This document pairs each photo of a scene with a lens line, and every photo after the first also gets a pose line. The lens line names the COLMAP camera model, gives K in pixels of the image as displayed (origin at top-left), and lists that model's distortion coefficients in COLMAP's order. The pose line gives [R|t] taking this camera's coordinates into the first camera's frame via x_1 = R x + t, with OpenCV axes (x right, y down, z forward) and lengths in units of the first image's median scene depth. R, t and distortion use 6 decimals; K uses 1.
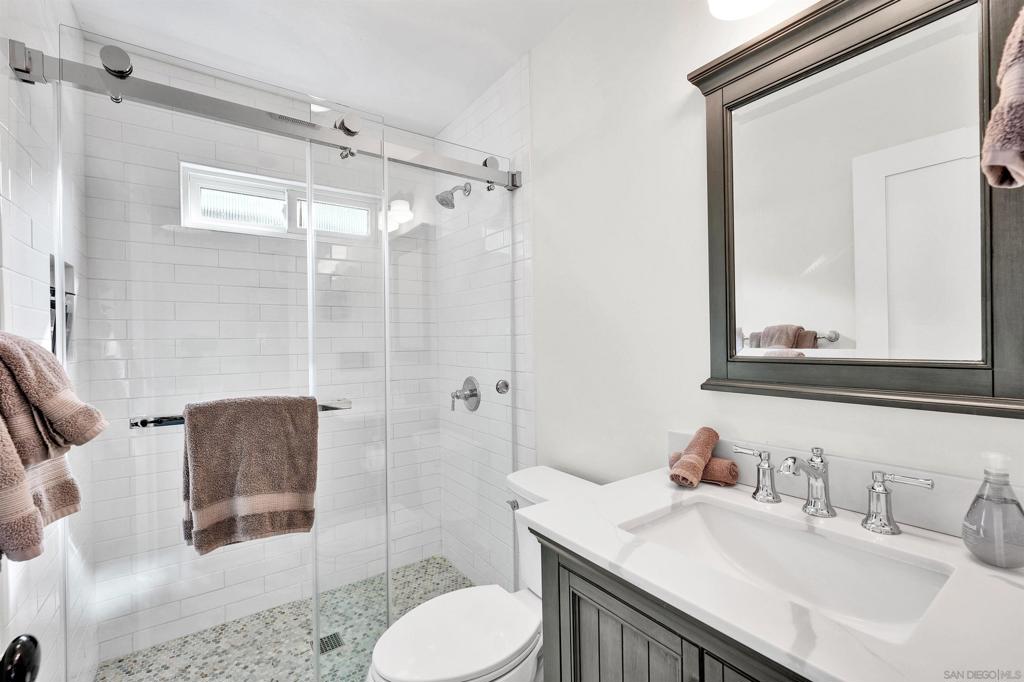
lens RADIAL K [[489.6, 0, 512.5], [0, 489.6, 336.6], [0, 0, 1]] dist [-0.000755, -0.000069]
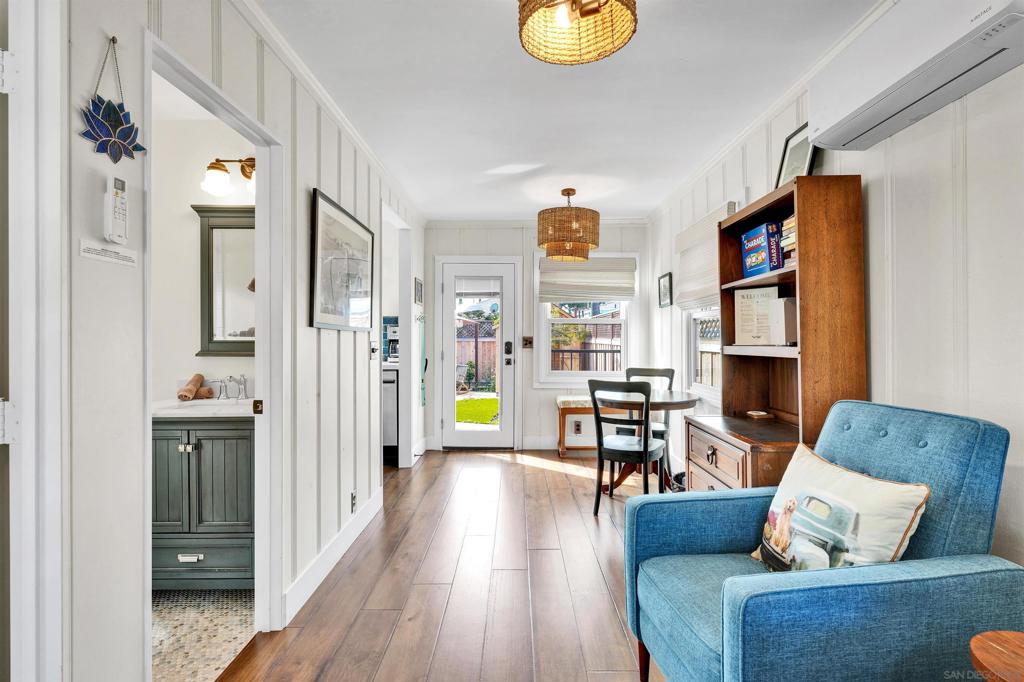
lens RADIAL K [[489.6, 0, 512.5], [0, 489.6, 336.6], [0, 0, 1]] dist [-0.000755, -0.000069]
pose [[0.616009, 0.014563, 0.787605, -0.455041], [-0.010475, 0.999892, -0.010295, 0.032537], [-0.787670, -0.001908, 0.616095, -1.437112]]
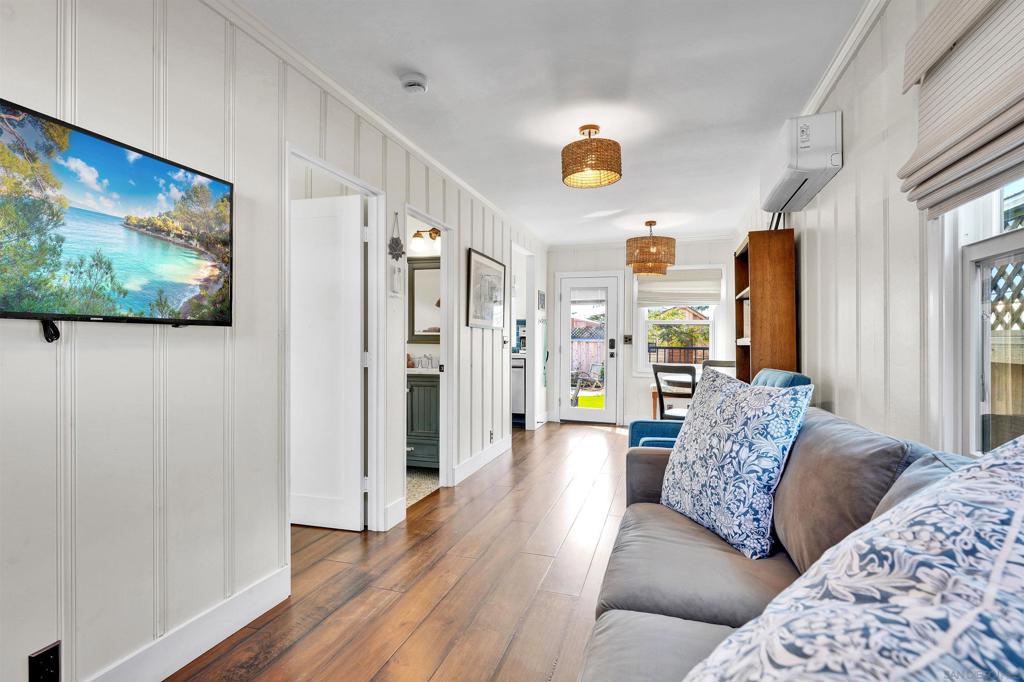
lens RADIAL K [[489.6, 0, 512.5], [0, 489.6, 336.6], [0, 0, 1]] dist [-0.000755, -0.000069]
pose [[0.817687, 0.019917, 0.575318, -1.134801], [-0.017389, 0.999800, -0.009898, 0.082114], [-0.575400, -0.001911, 0.817870, -2.602266]]
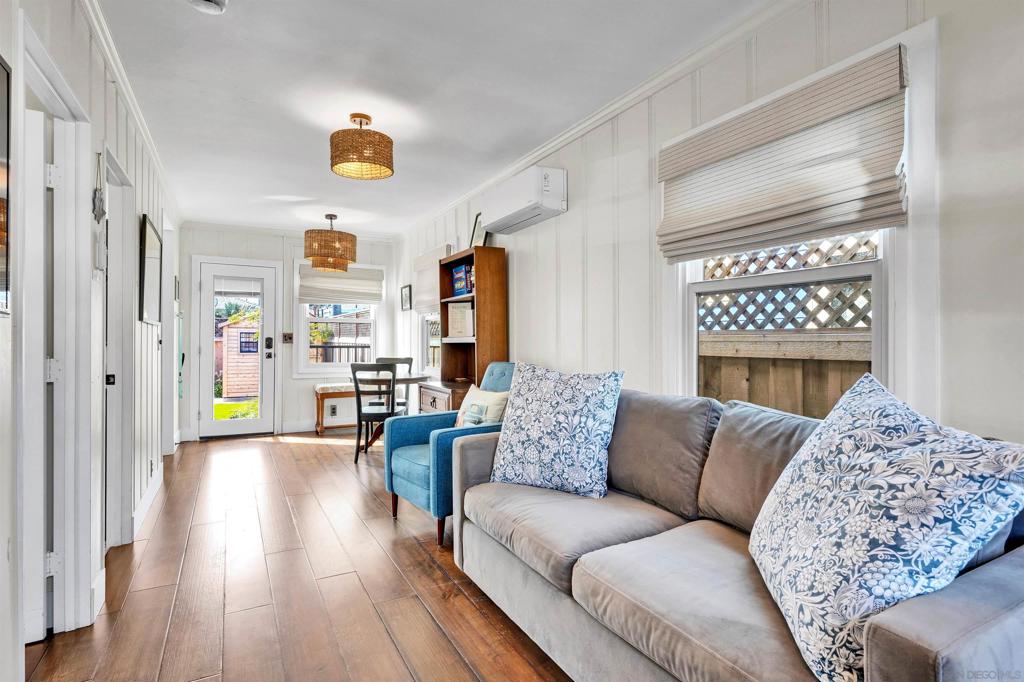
lens RADIAL K [[510.6, 0, 512.8], [0, 510.6, 334.9], [0, 0, 1]] dist [-0.000143, 0.000213]
pose [[0.153961, 0.020894, 0.987856, -1.717507], [-0.007206, 0.999774, -0.020023, 0.093743], [-0.988051, -0.004036, 0.154077, -1.910135]]
